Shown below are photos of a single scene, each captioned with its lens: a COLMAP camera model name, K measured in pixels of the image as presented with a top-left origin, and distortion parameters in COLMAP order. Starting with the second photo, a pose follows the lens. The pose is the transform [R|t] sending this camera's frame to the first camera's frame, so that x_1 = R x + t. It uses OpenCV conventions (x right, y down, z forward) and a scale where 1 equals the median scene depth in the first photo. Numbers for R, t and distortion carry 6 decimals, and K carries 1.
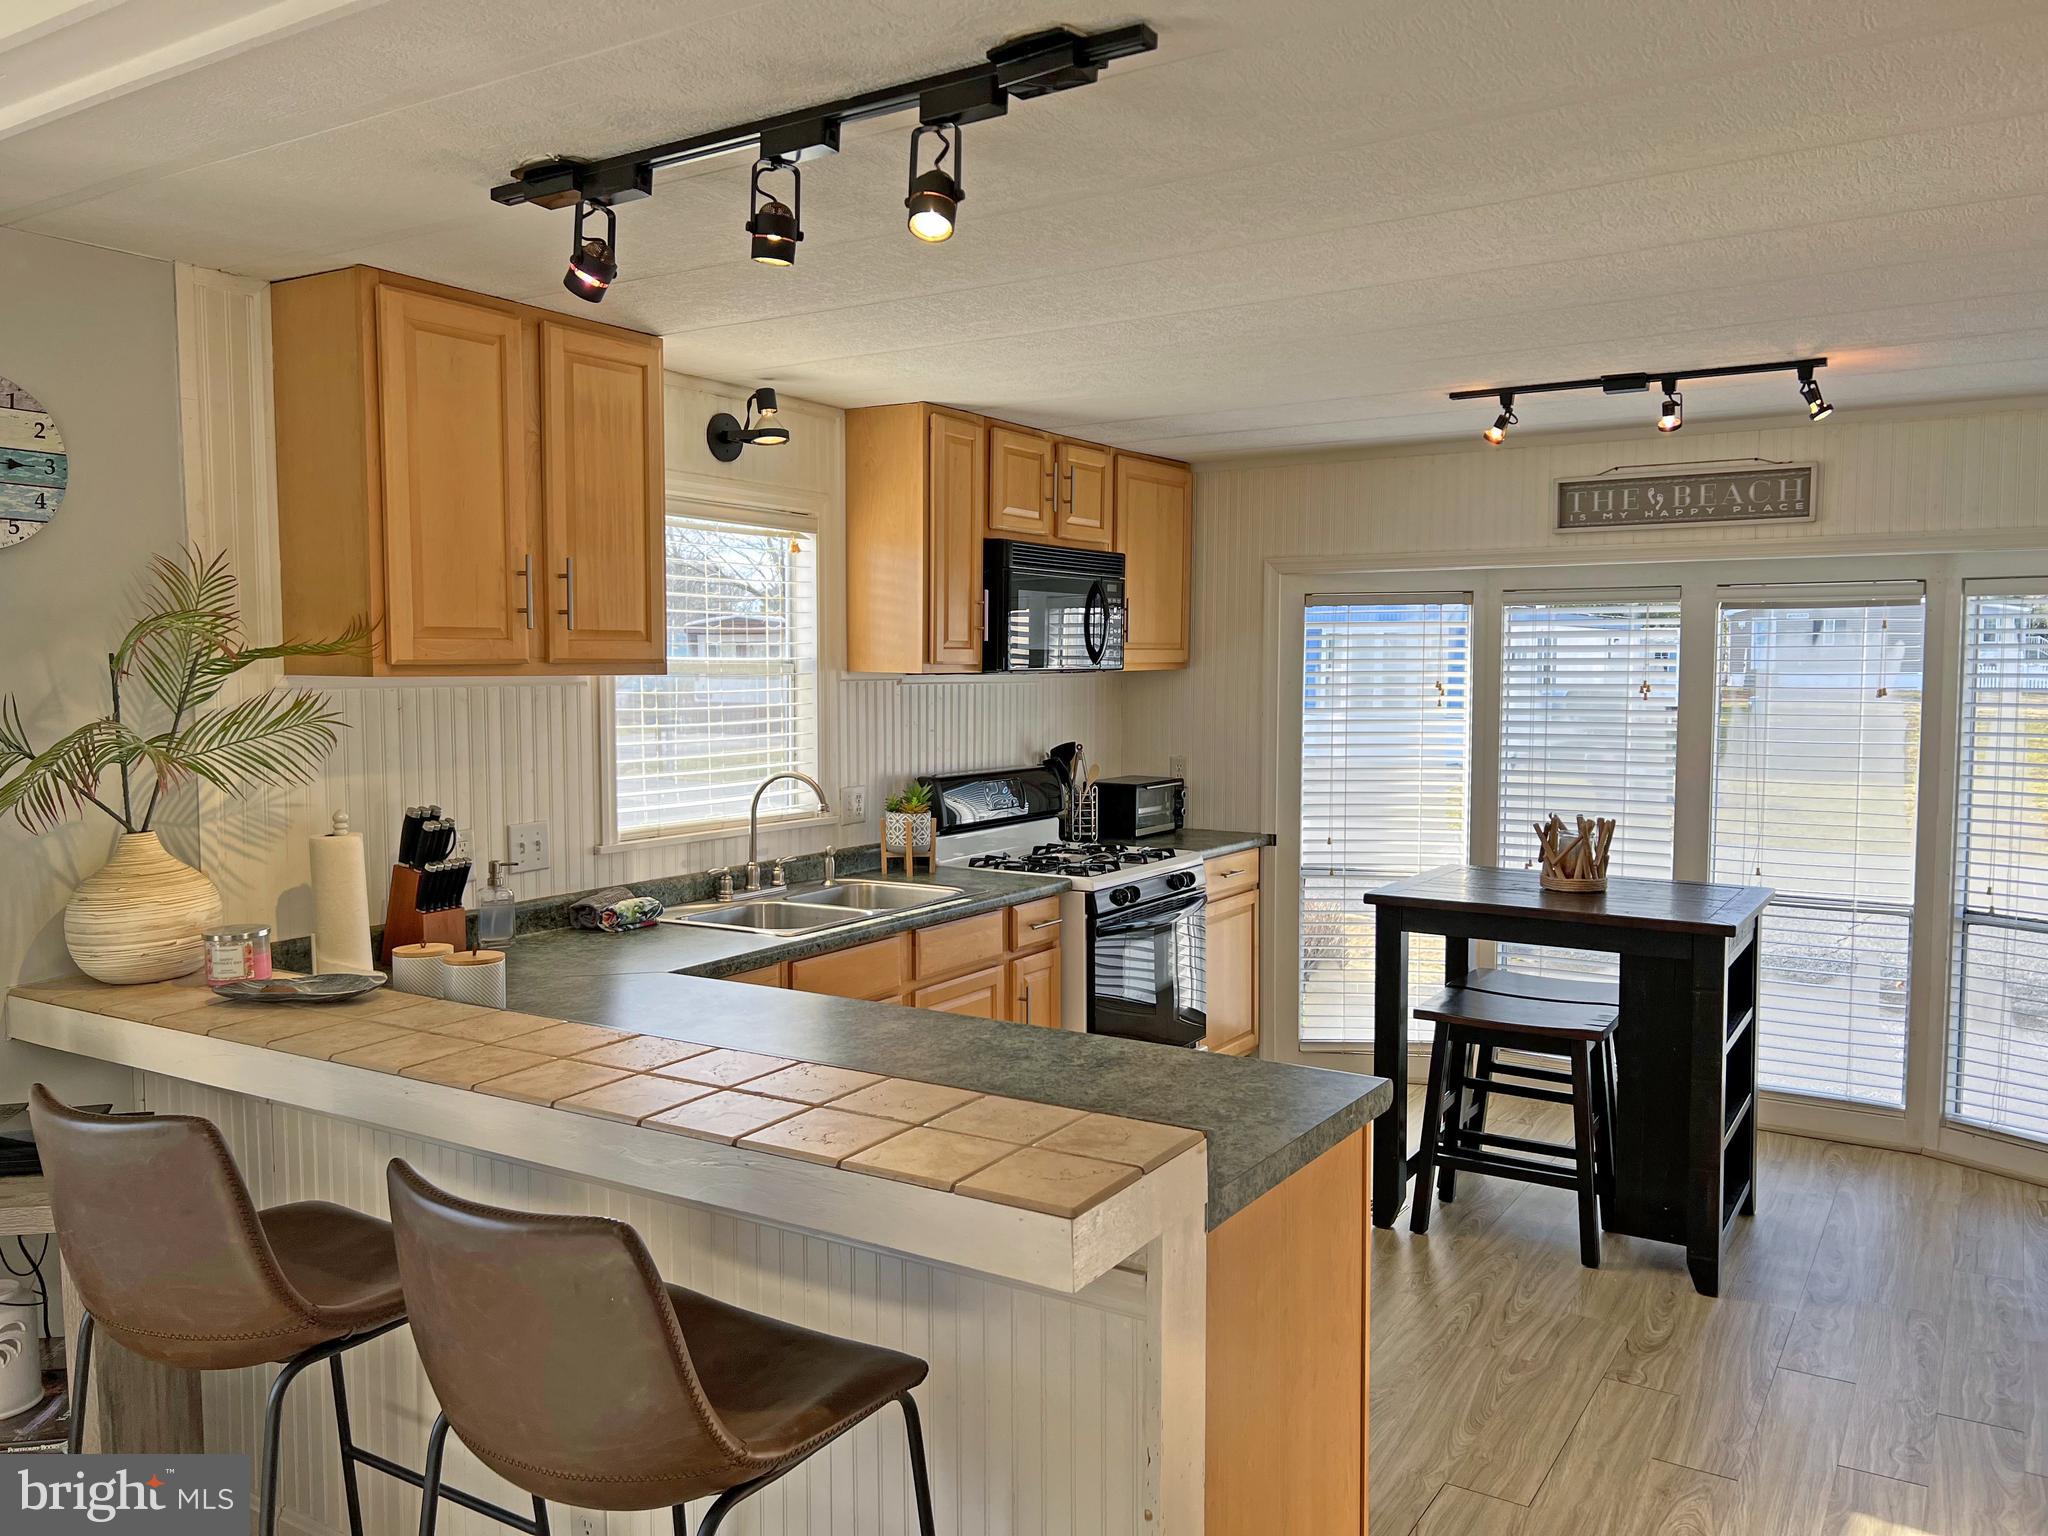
lens RADIAL K [[1548.5, 0, 1024.0], [0, 1548.5, 768.0], [0, 0, 1]] dist [0.107850, -0.178277]
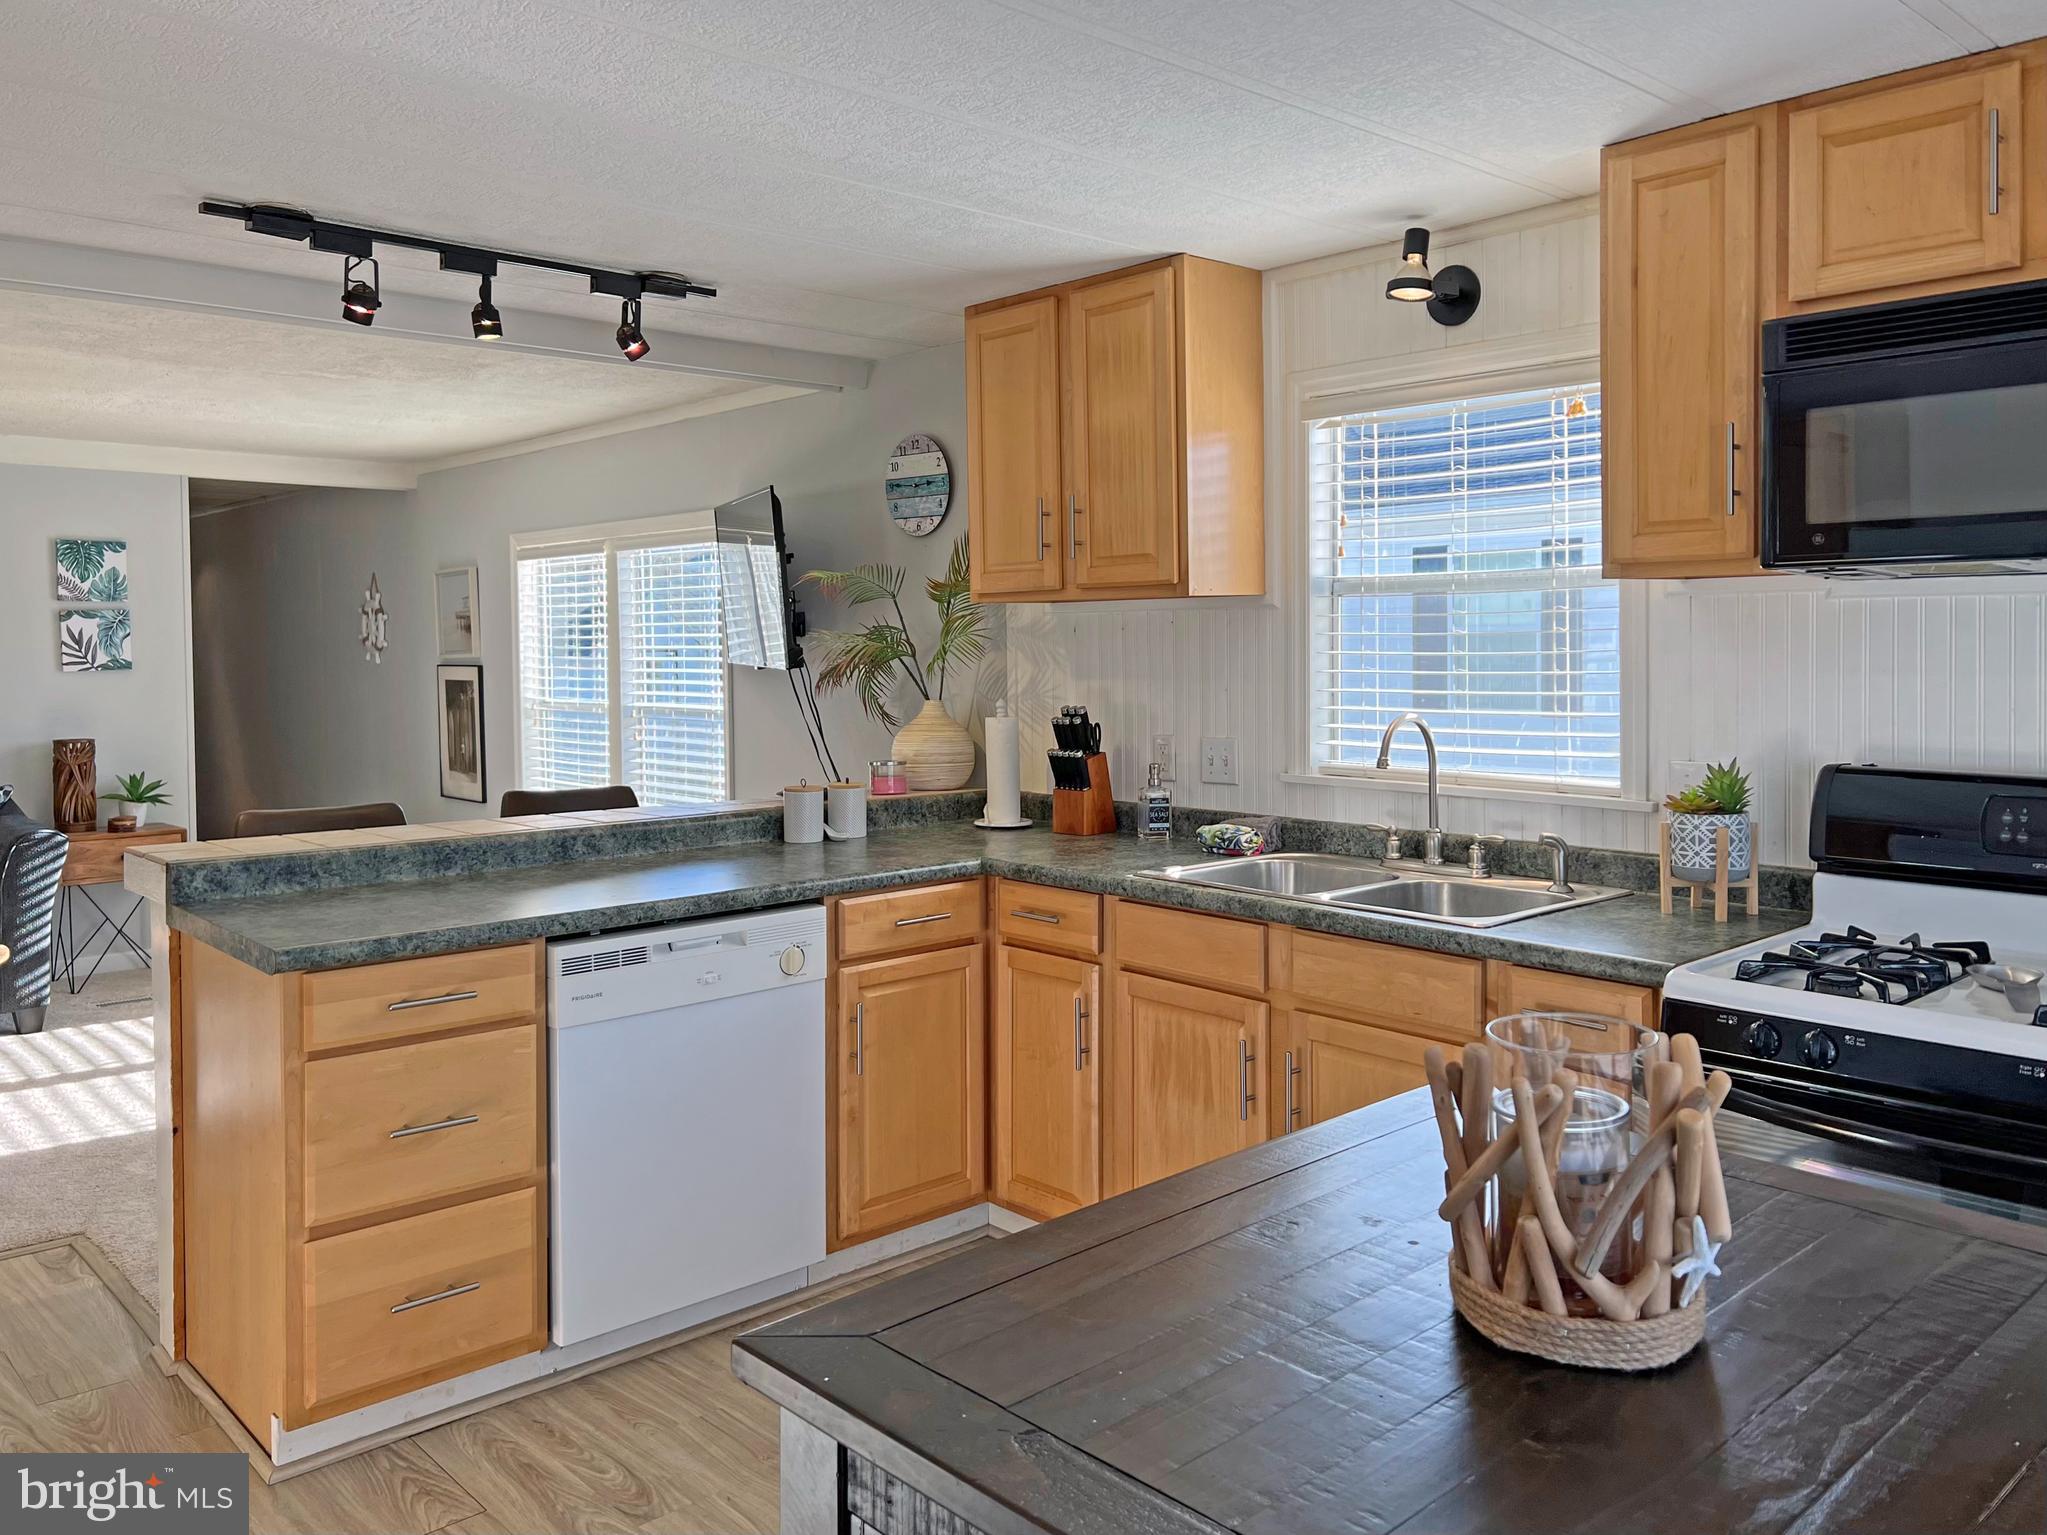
lens RADIAL K [[1564.1, 0, 1018.5], [0, 1564.1, 697.7], [0, 0, 1]] dist [0.107584, -0.076170]
pose [[-0.263864, 0.038622, -0.963786, 0.634573], [-0.057857, 0.996765, 0.055784, -0.037487], [0.962823, 0.070481, -0.260776, 0.975611]]
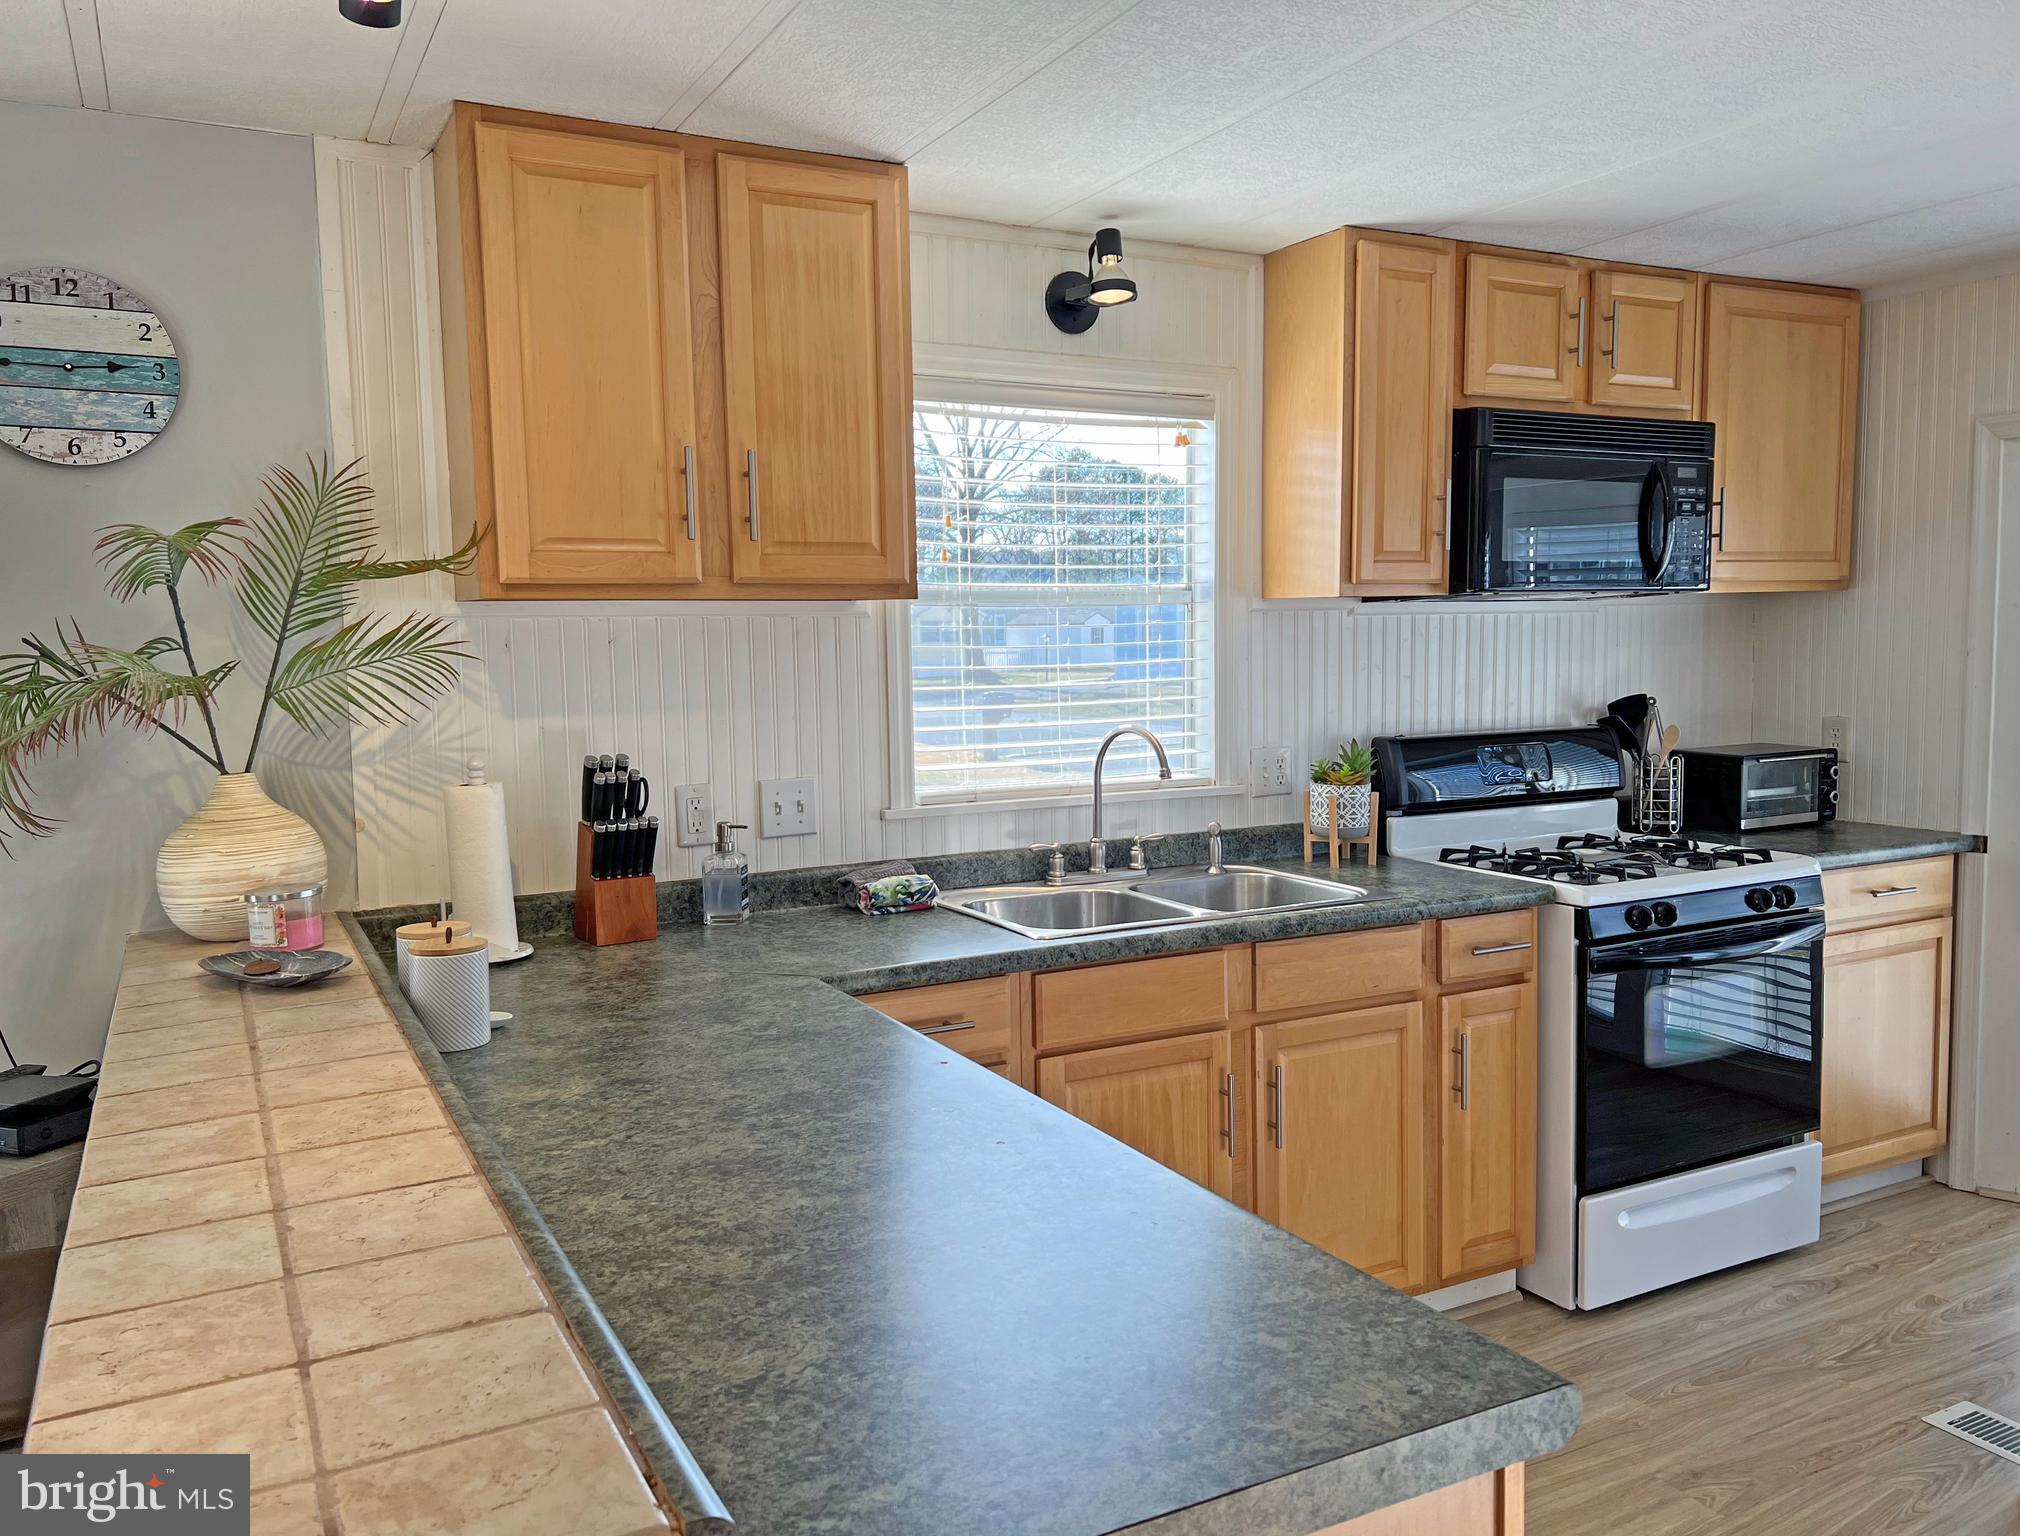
lens RADIAL K [[1546.7, 0, 1010.0], [0, 1546.7, 768.0], [0, 0, 1]] dist [0.099238, -0.156711]
pose [[0.870418, 0.029329, -0.491439, 0.171106], [-0.017883, 0.999449, 0.027973, 0.003002], [0.491988, -0.015559, 0.870463, 0.280767]]
